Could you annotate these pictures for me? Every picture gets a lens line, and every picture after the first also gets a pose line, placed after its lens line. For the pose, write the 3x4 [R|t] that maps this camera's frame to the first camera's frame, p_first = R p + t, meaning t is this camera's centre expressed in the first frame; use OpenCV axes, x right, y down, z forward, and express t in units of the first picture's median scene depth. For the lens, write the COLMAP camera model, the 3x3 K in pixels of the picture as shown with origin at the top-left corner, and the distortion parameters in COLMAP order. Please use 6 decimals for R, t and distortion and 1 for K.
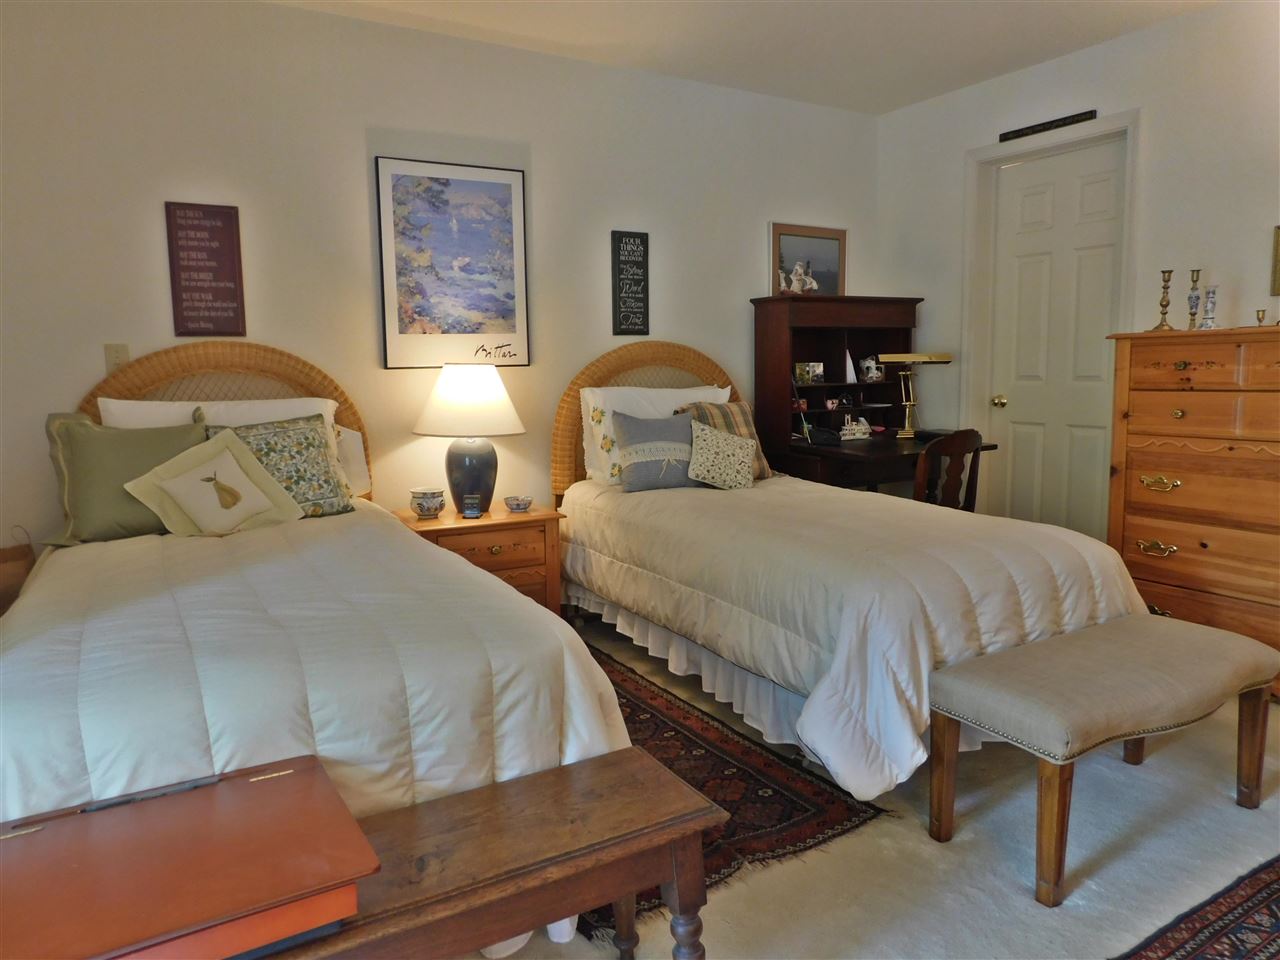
lens RADIAL K [[852.6, 0, 639.4], [0, 852.6, 474.2], [0, 0, 1]] dist [-0.065096, 0.056043]
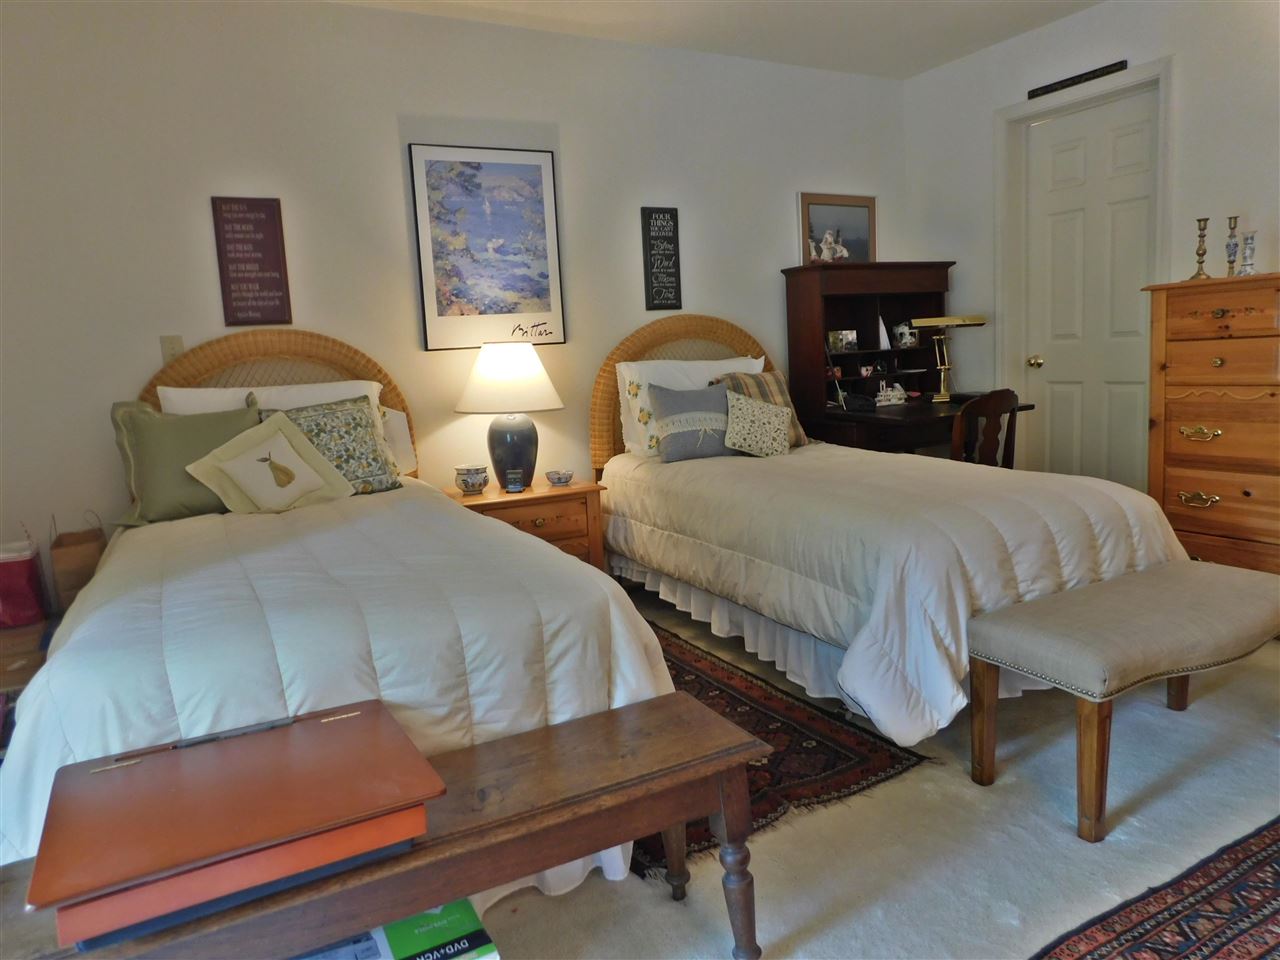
lens RADIAL K [[852.6, 0, 639.3], [0, 852.6, 472.7], [0, 0, 1]] dist [-0.065096, 0.056043]
pose [[0.998405, -0.033568, -0.045389, 0.000344], [0.034273, 0.999302, 0.014847, 0.017347], [0.044859, -0.016379, 0.998859, -0.019685]]
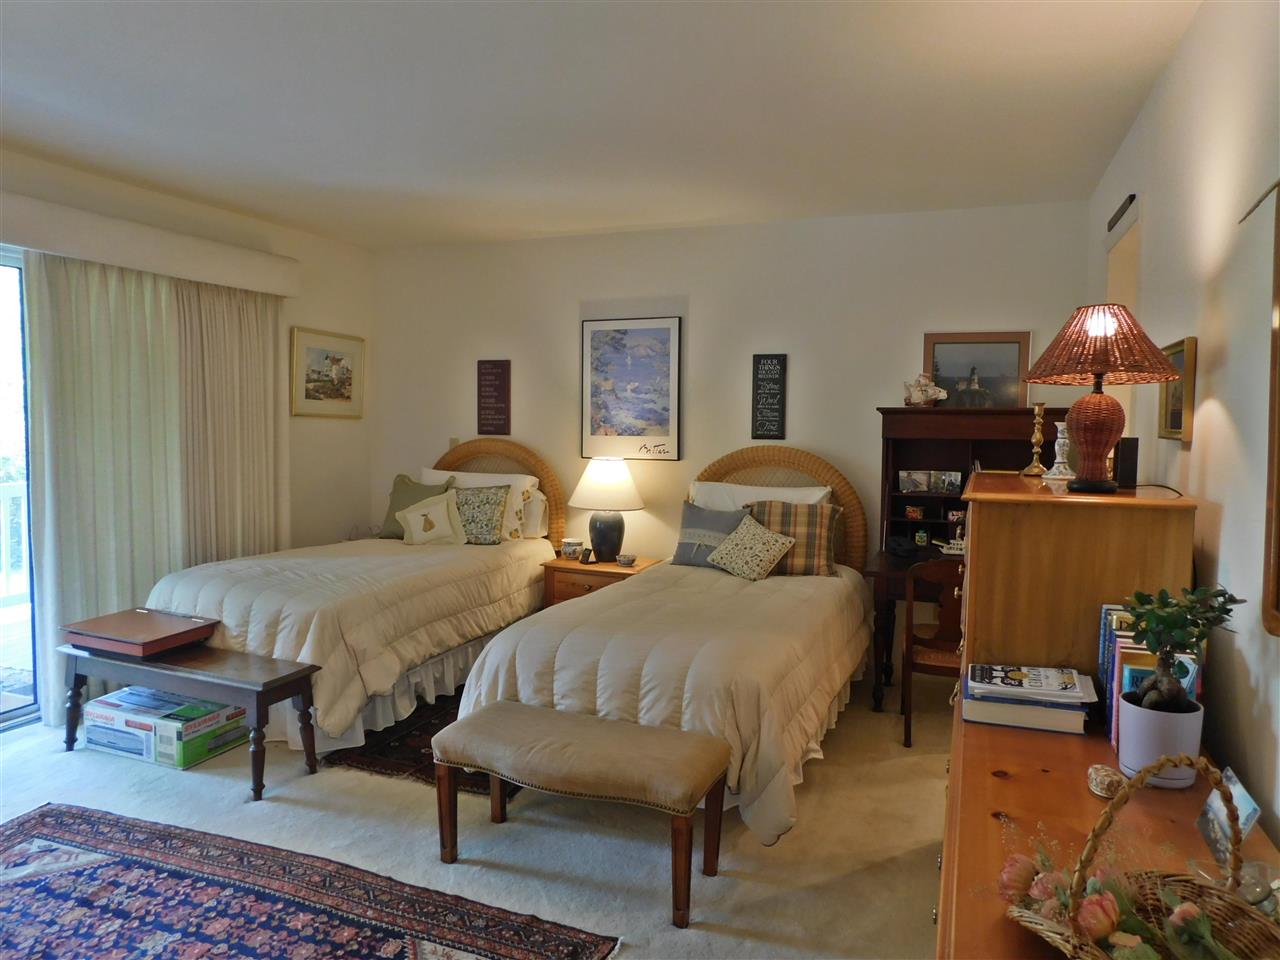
lens RADIAL K [[852.6, 0, 640.6], [0, 852.6, 476.2], [0, 0, 1]] dist [-0.065096, 0.056043]
pose [[0.600432, 0.078986, -0.795765, 0.997448], [-0.121091, 0.992616, 0.007157, -0.117824], [0.790454, 0.092063, 0.605563, 0.166606]]
